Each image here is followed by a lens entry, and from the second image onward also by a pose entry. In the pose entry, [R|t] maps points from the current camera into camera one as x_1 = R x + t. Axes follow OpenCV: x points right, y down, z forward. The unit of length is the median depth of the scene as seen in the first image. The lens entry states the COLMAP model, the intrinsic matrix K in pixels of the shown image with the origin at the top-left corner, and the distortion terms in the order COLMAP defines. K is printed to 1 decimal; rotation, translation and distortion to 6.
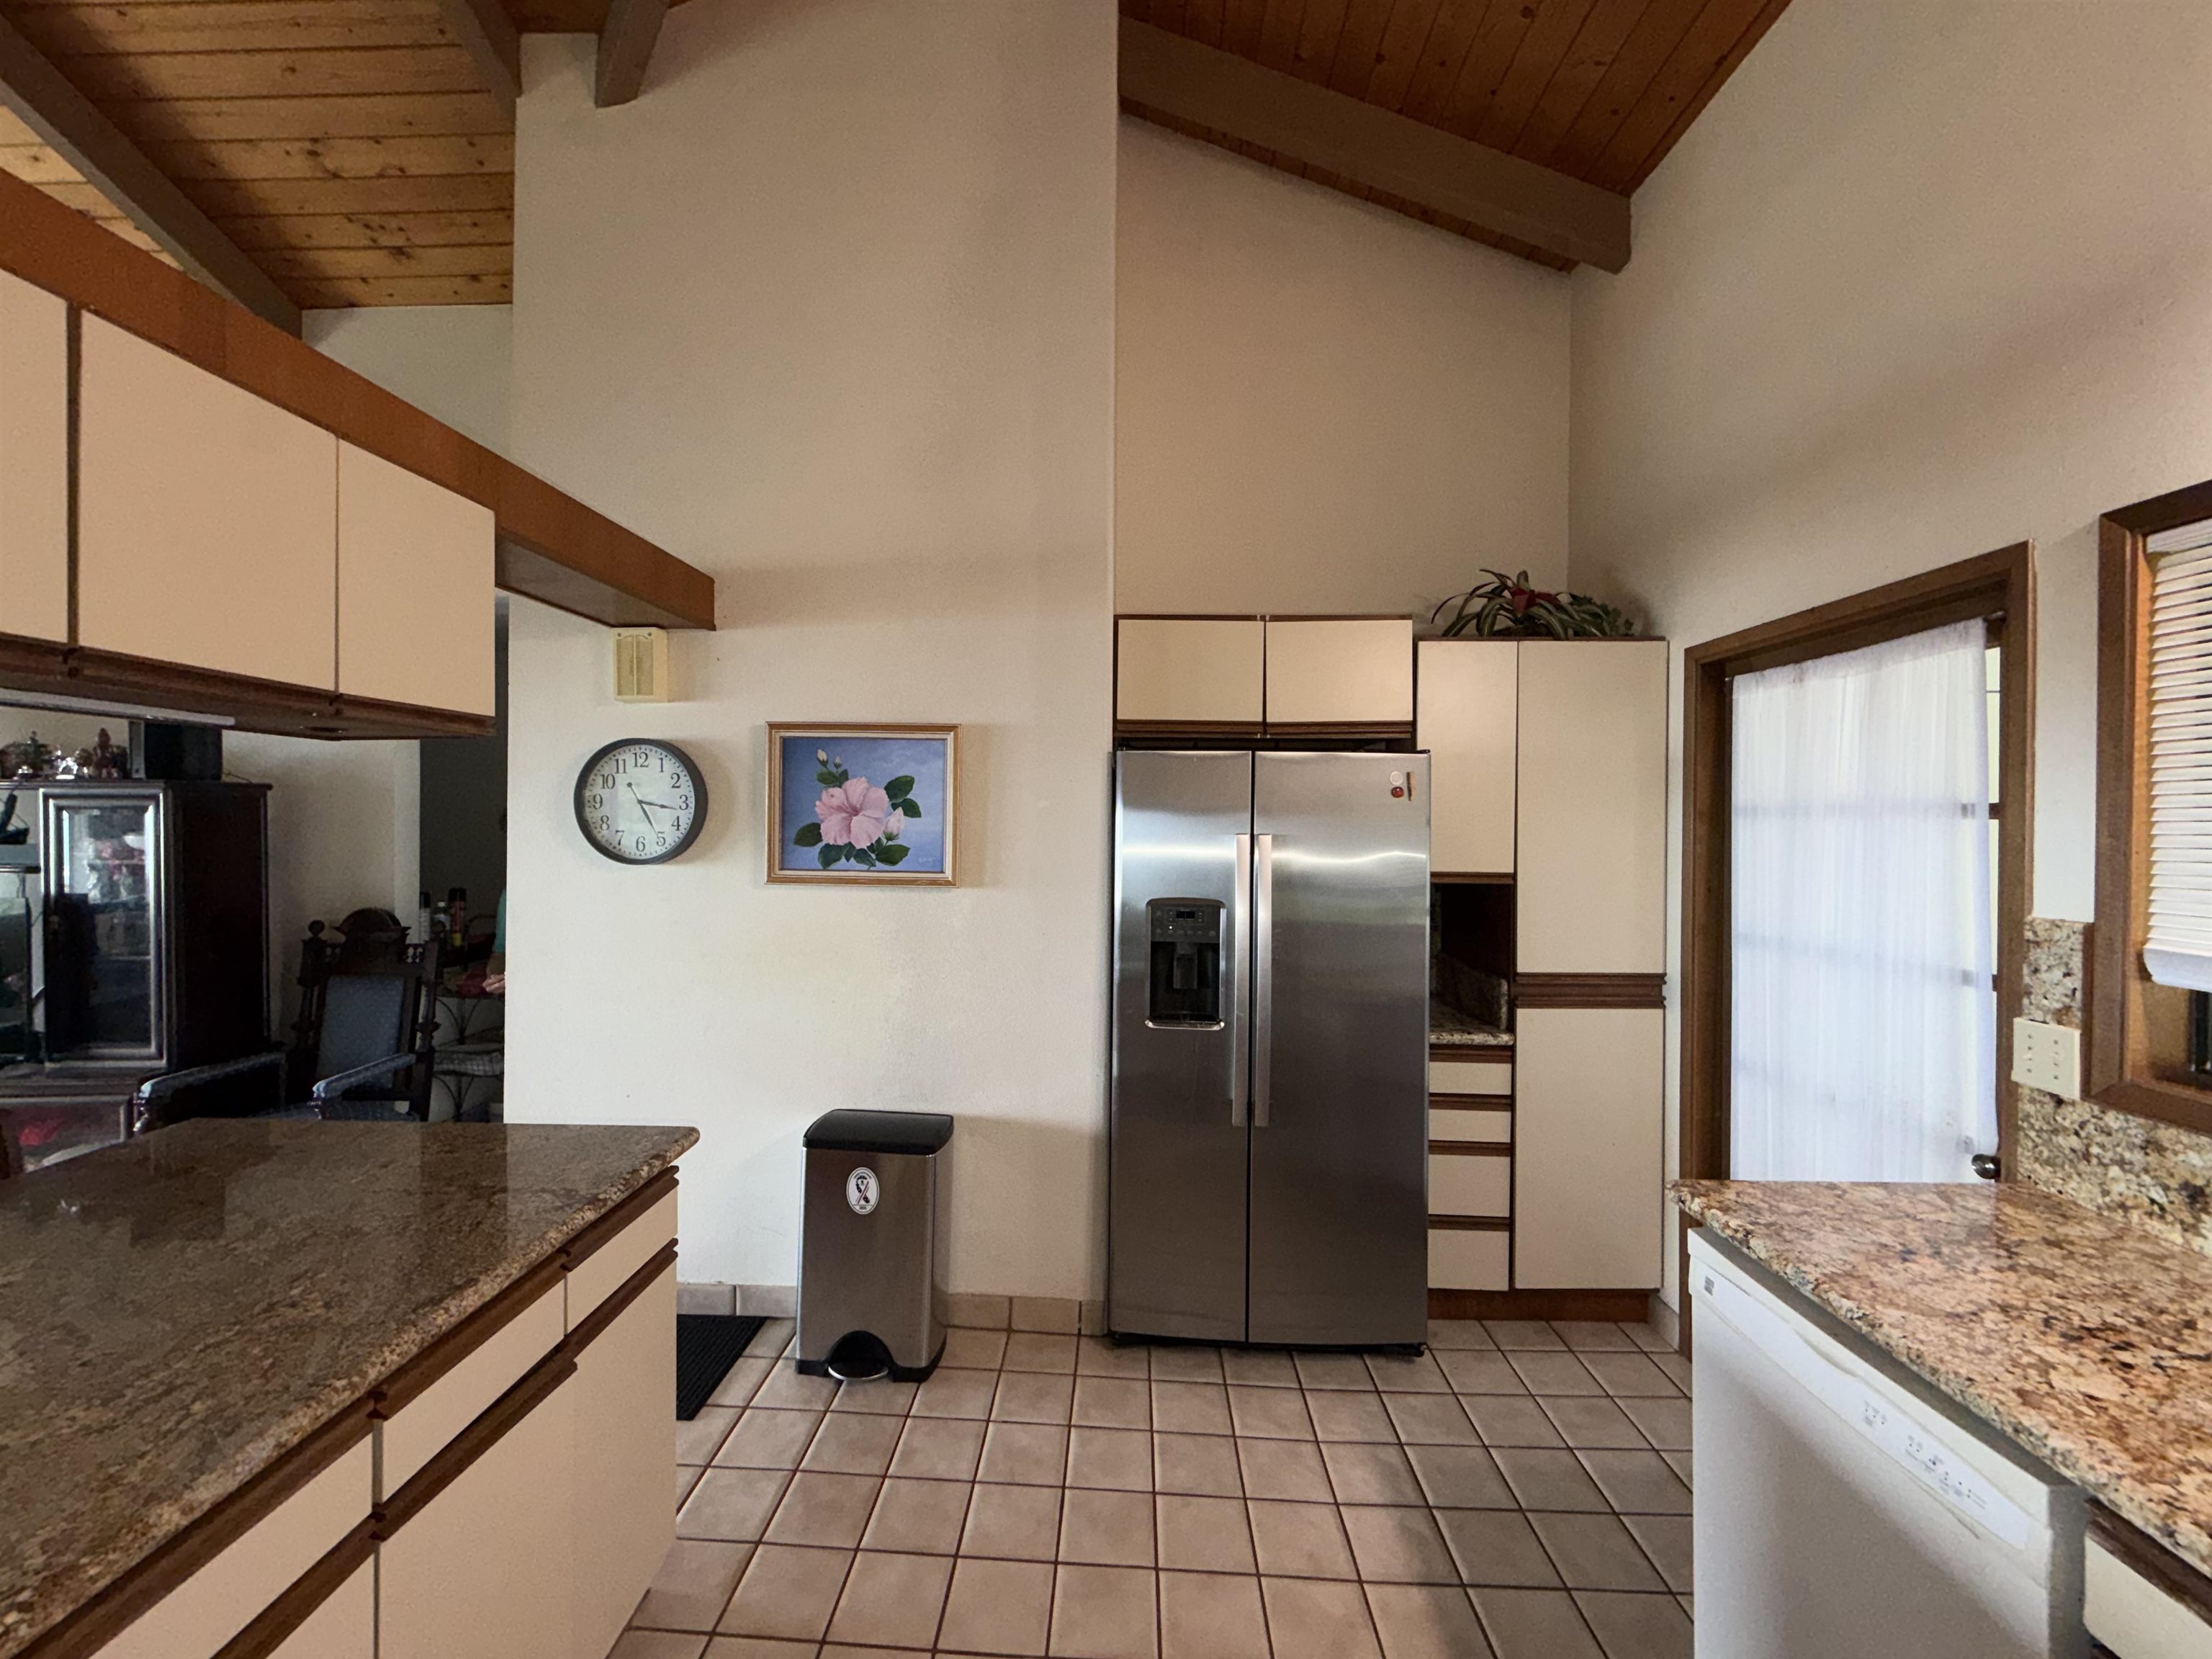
lens RADIAL K [[884.1, 0, 1099.8], [0, 884.1, 826.5], [0, 0, 1]] dist [0.001570, -0.000512]
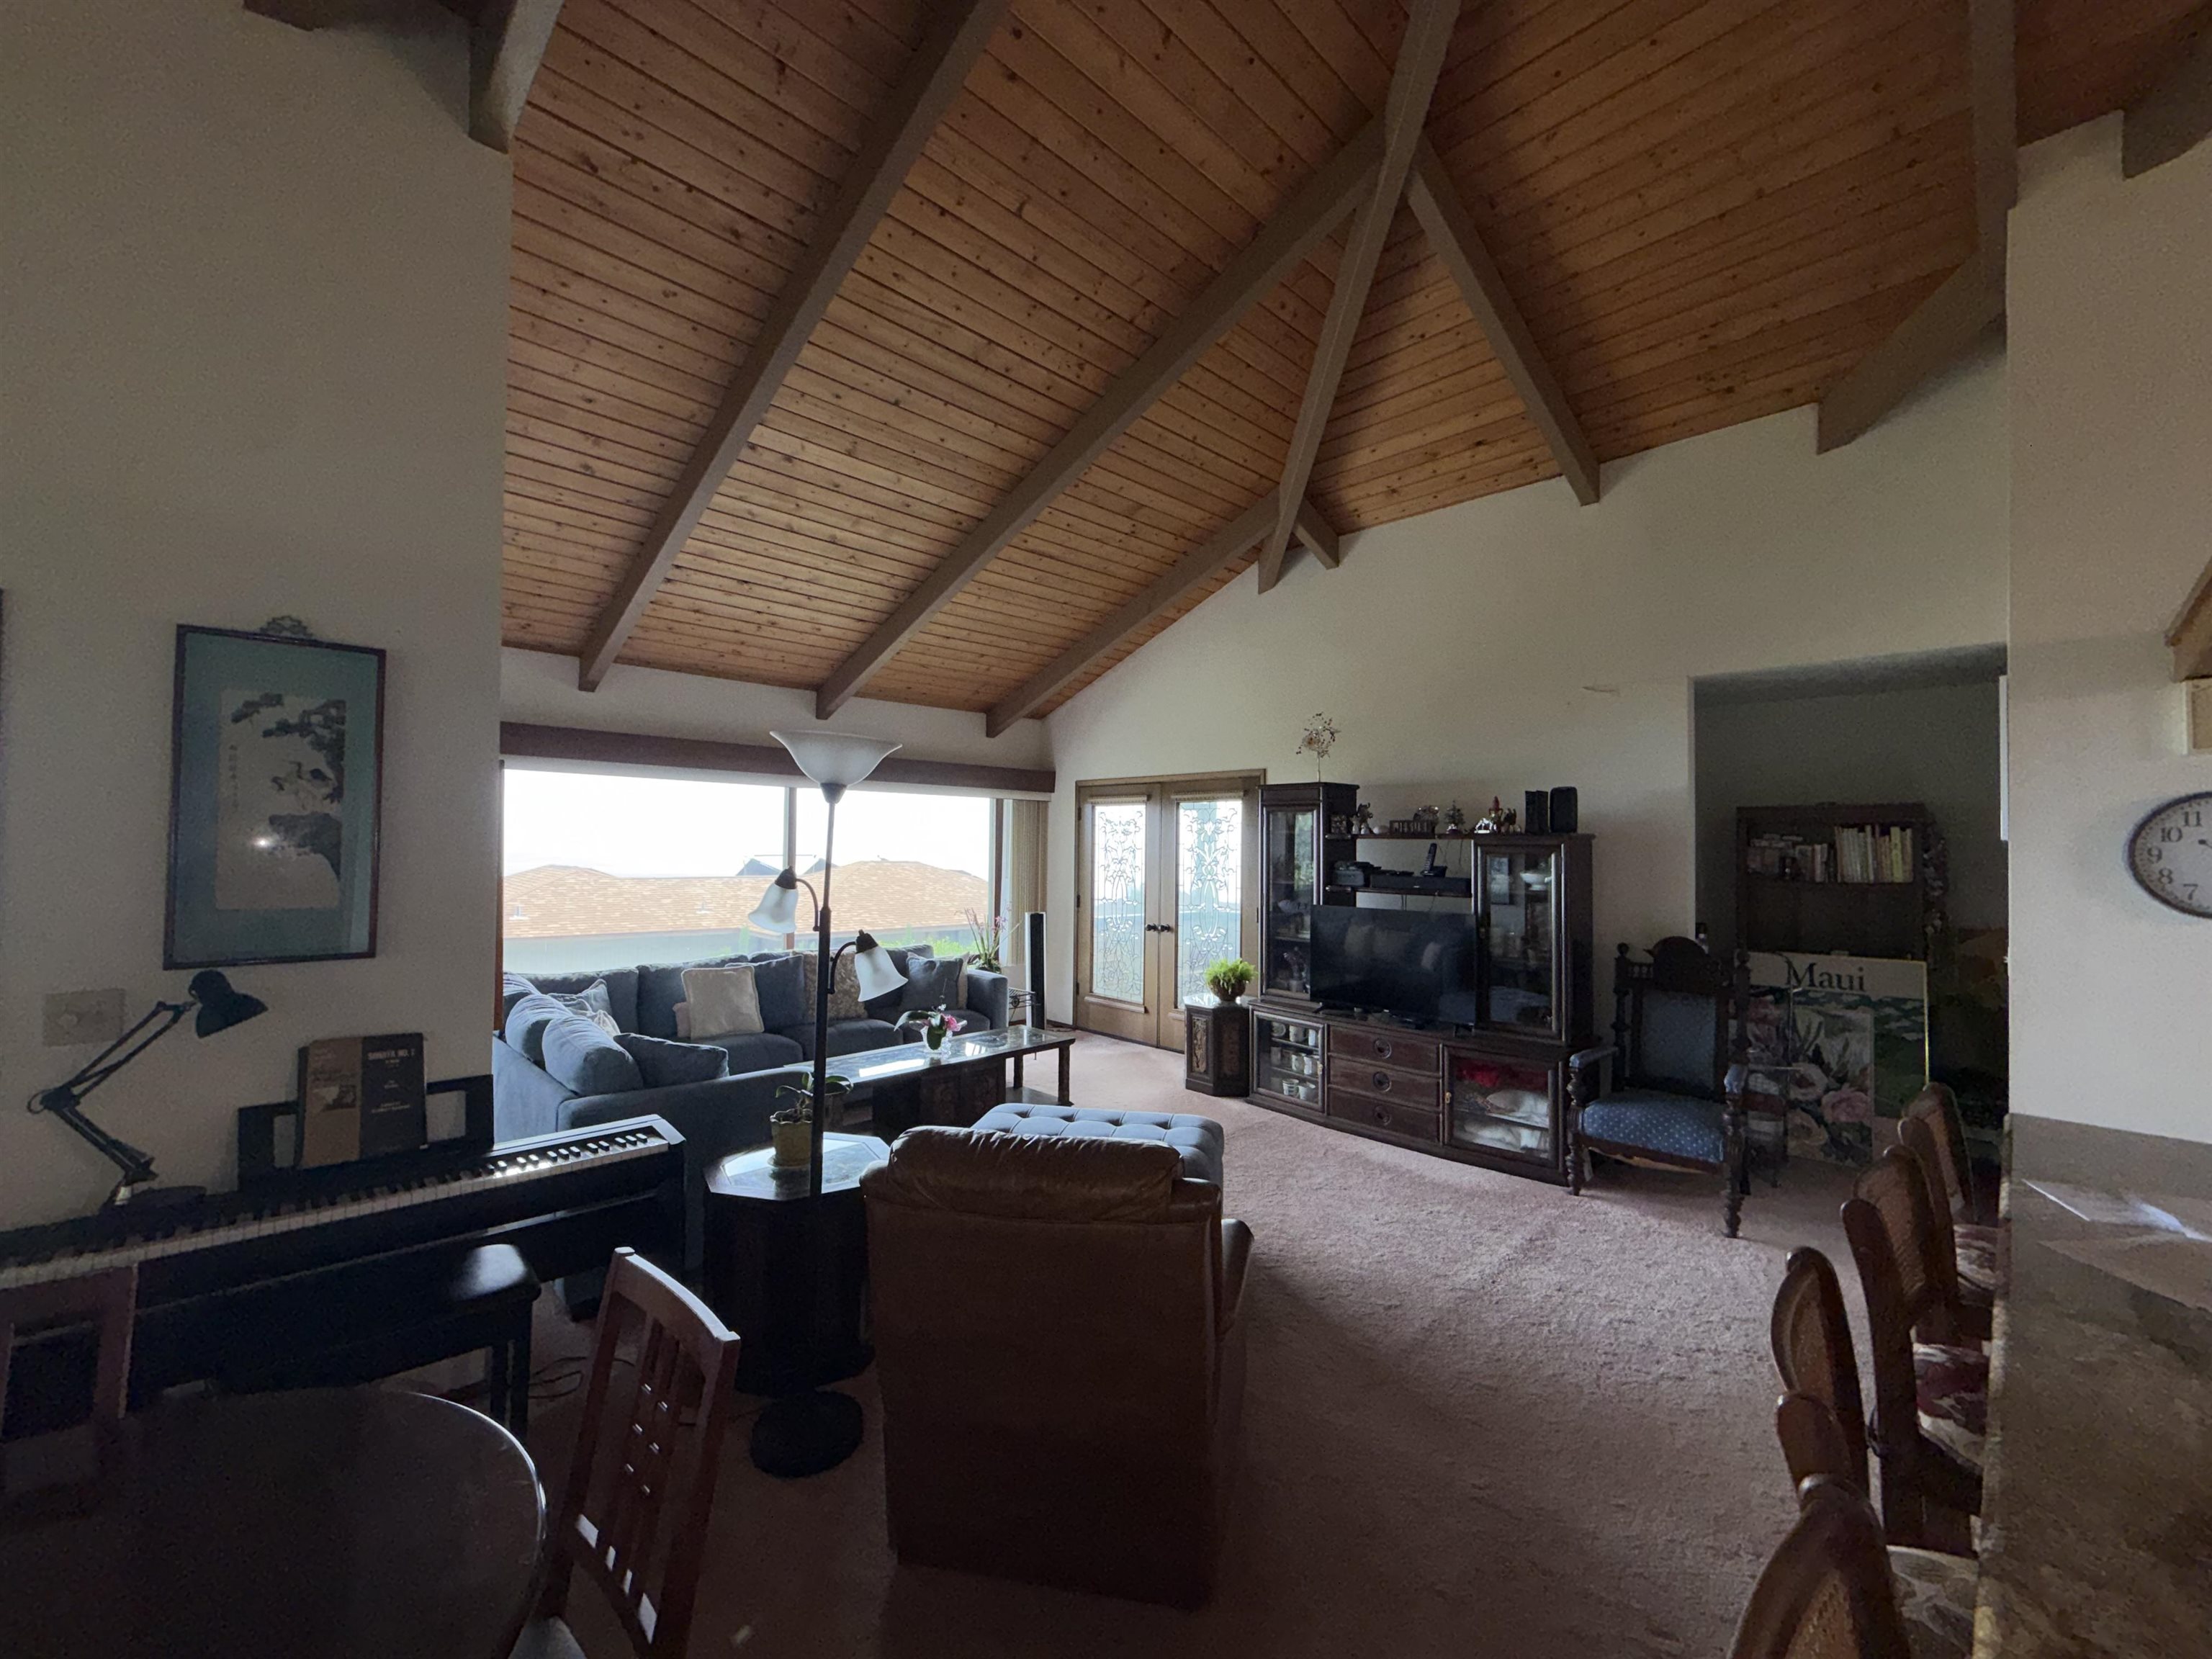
lens RADIAL K [[884.1, 0, 1099.8], [0, 884.1, 826.5], [0, 0, 1]] dist [0.001570, -0.000512]
pose [[0.722228, -0.012039, -0.691551, -0.738904], [-0.011886, 0.999485, -0.029813, -0.016244], [0.691553, 0.029752, 0.721712, -0.555481]]
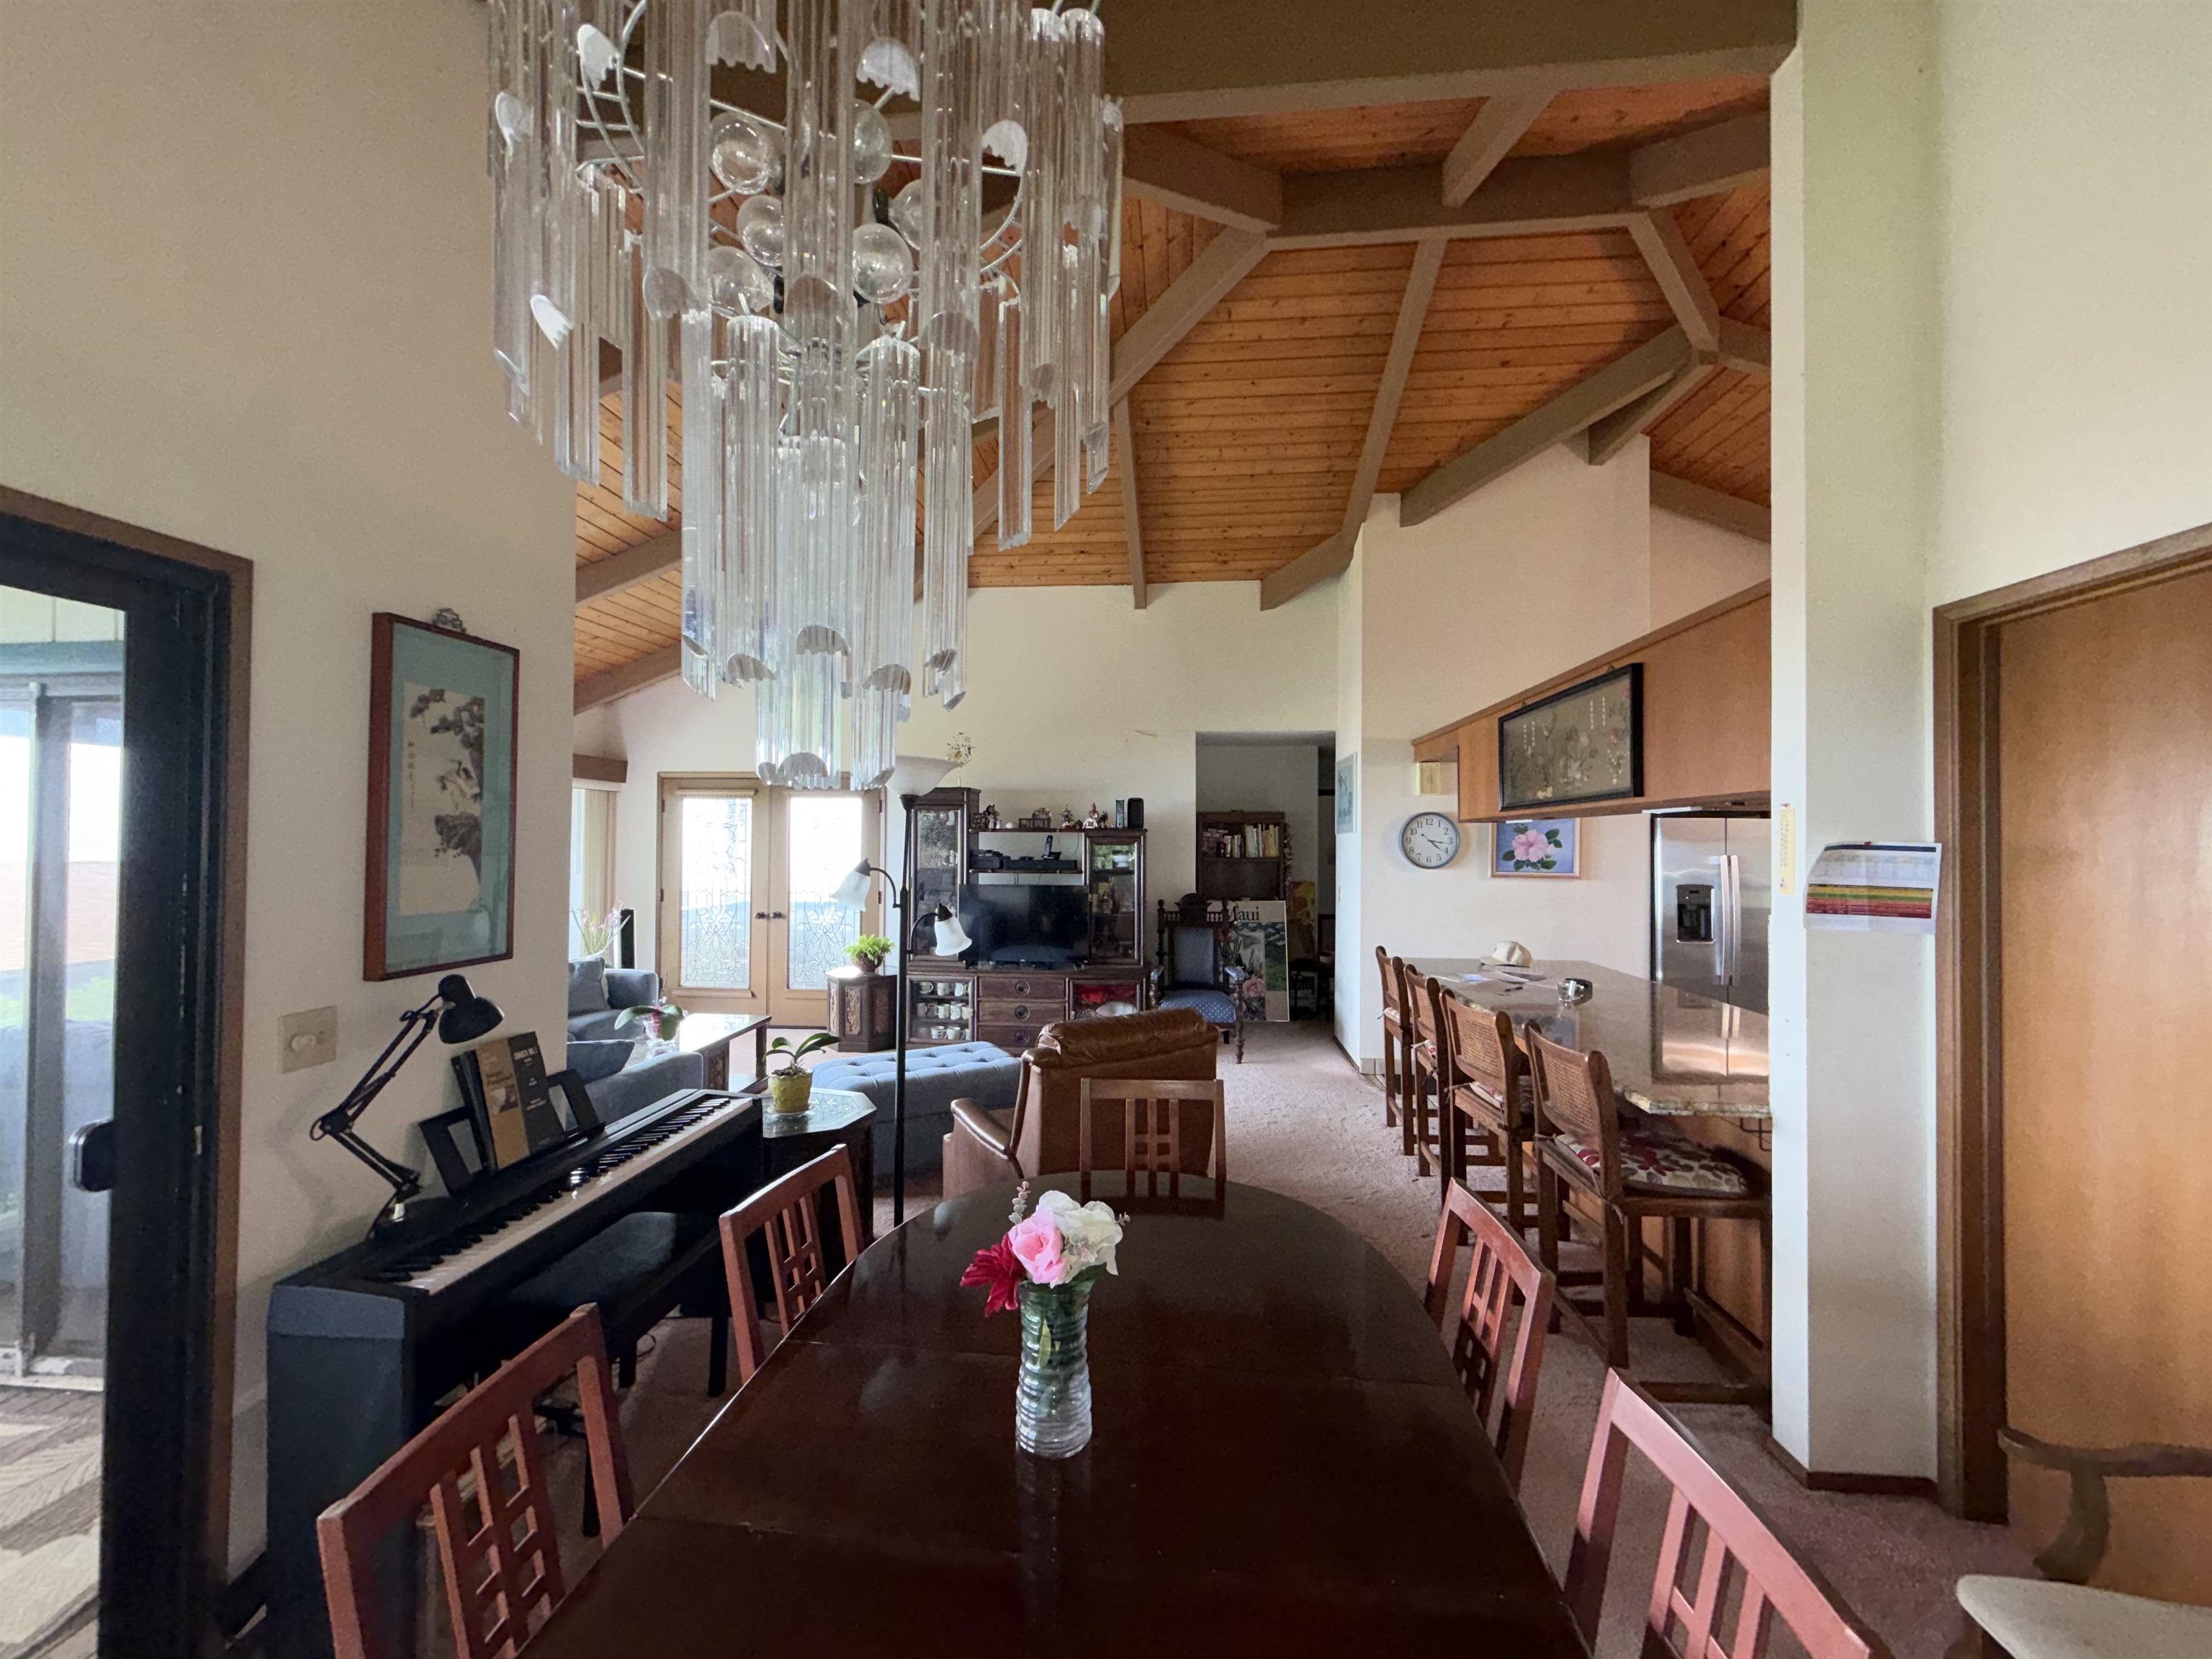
lens RADIAL K [[884.1, 0, 1099.8], [0, 884.1, 826.5], [0, 0, 1]] dist [0.001570, -0.000512]
pose [[0.998799, -0.000927, -0.048983, -1.233143], [-0.000136, 0.999765, -0.021686, -0.015338], [0.048992, 0.021667, 0.998564, -1.251254]]
